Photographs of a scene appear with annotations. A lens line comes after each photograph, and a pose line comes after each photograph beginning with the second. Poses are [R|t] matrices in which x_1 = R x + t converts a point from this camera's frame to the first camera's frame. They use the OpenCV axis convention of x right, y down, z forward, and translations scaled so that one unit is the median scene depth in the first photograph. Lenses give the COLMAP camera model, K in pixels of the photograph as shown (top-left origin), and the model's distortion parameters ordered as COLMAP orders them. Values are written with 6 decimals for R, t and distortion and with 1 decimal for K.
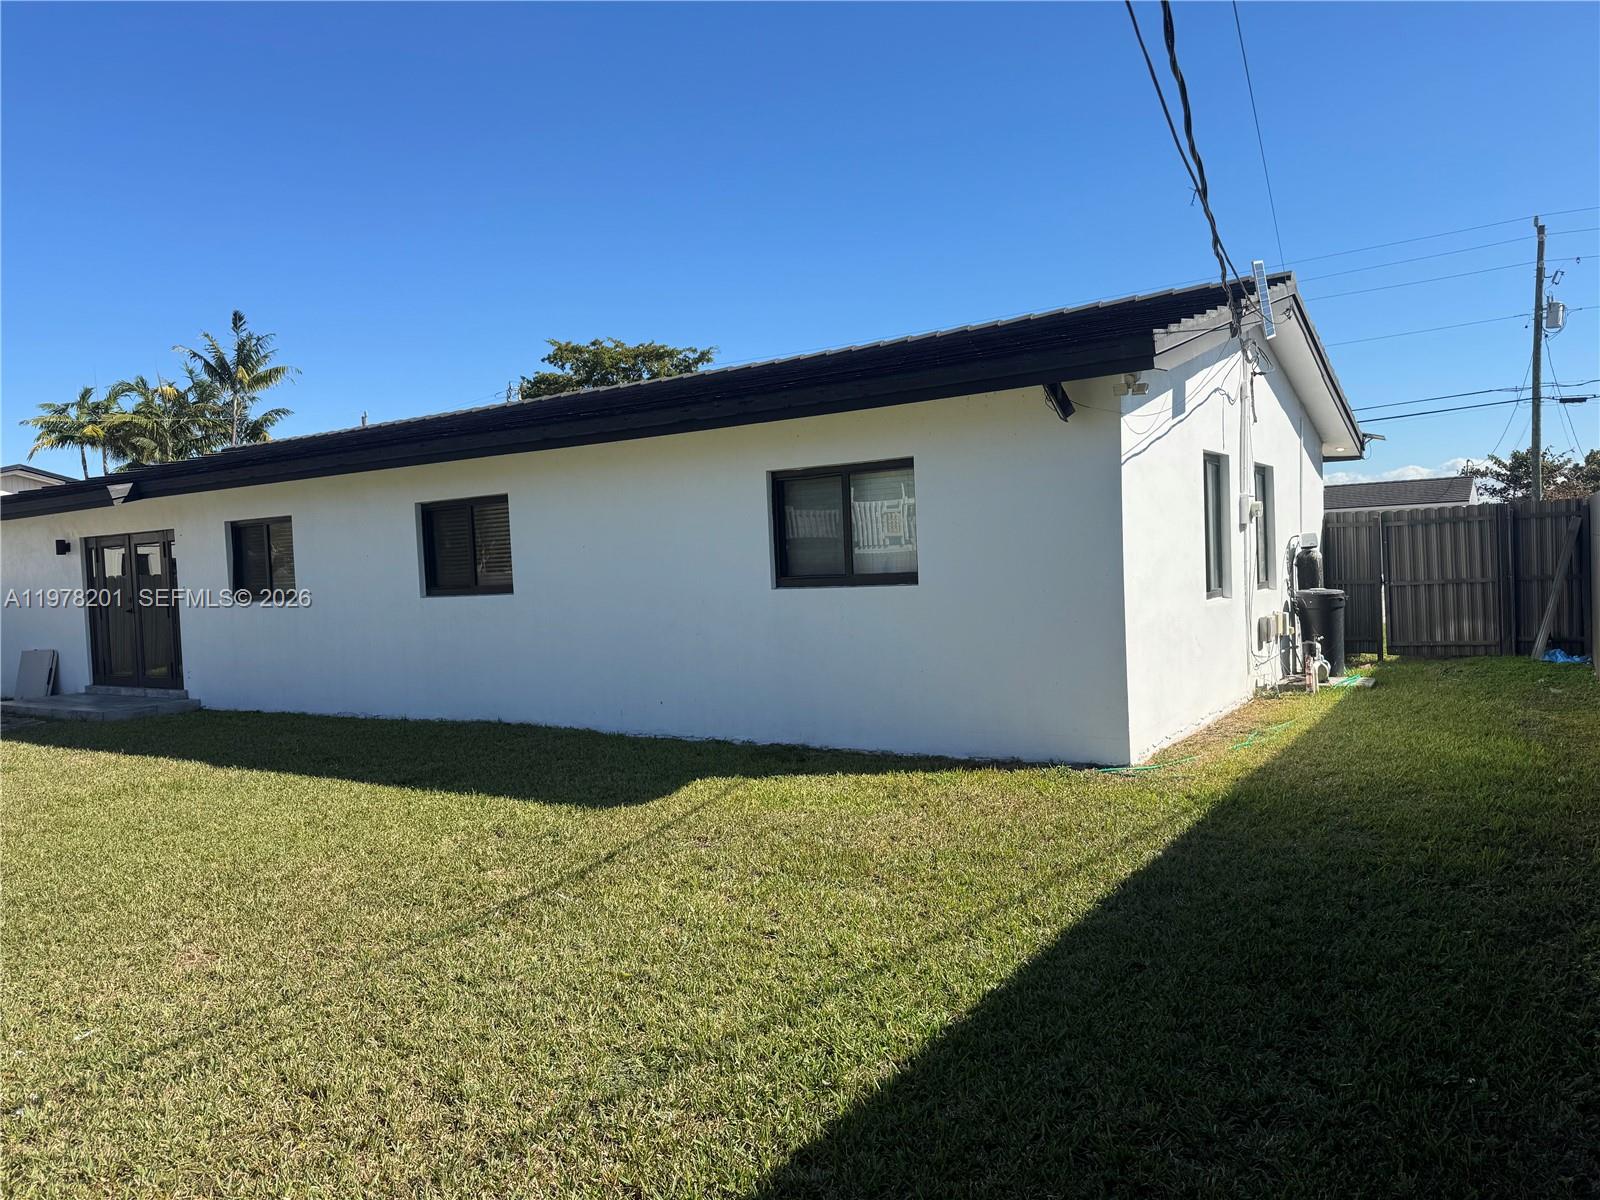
lens RADIAL K [[1125.4, 0, 781.0], [0, 1125.4, 616.9], [0, 0, 1]] dist [0.005491, -0.005691]
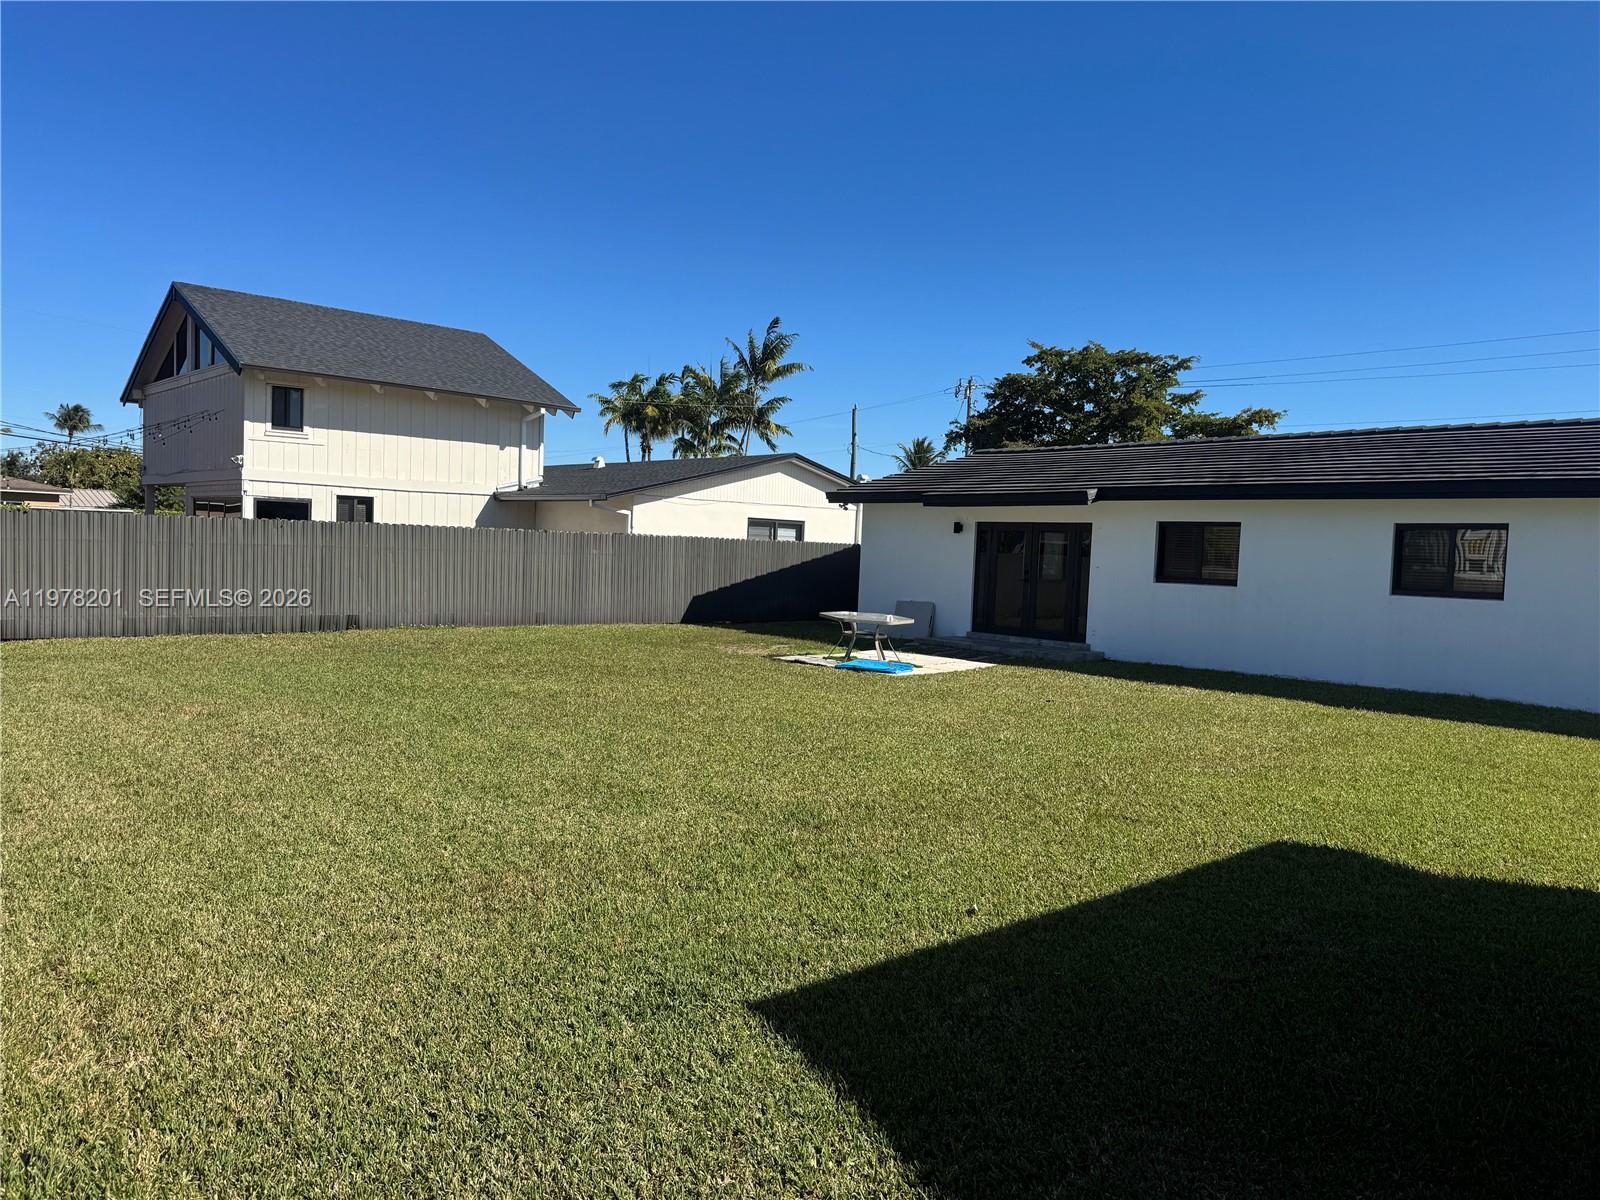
lens RADIAL K [[1107.3, 0, 769.2], [0, 1107.3, 634.2], [0, 0, 1]] dist [0.059099, -0.127694]
pose [[0.962160, 0.096948, -0.254655, -0.493420], [-0.089021, 0.995123, 0.042498, 0.027497], [0.257533, -0.018220, 0.966098, -0.330424]]
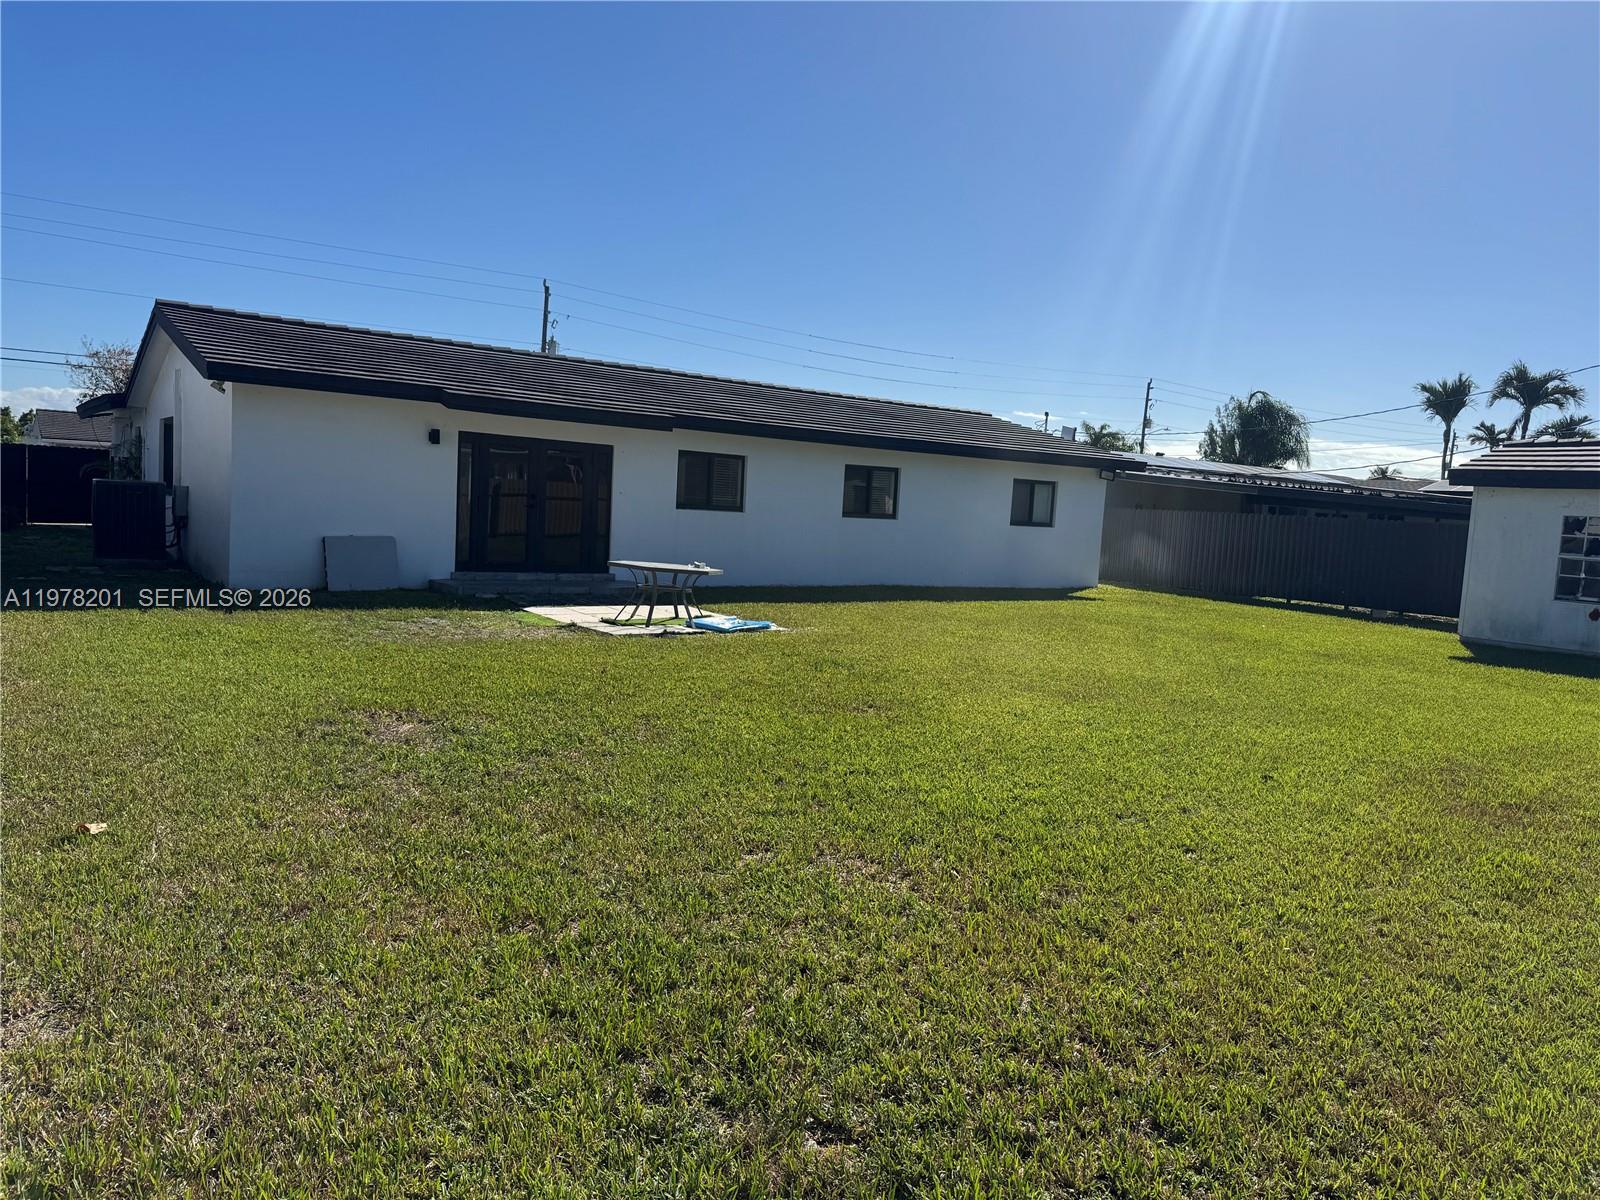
lens RADIAL K [[1120.4, 0, 782.6], [0, 1120.4, 625.4], [0, 0, 1]] dist [0.008200, -0.008631]
pose [[0.314005, -0.045206, 0.948344, -1.472613], [-0.030284, 0.997881, 0.057594, 0.038957], [-0.948938, -0.046805, 0.311971, 0.374687]]
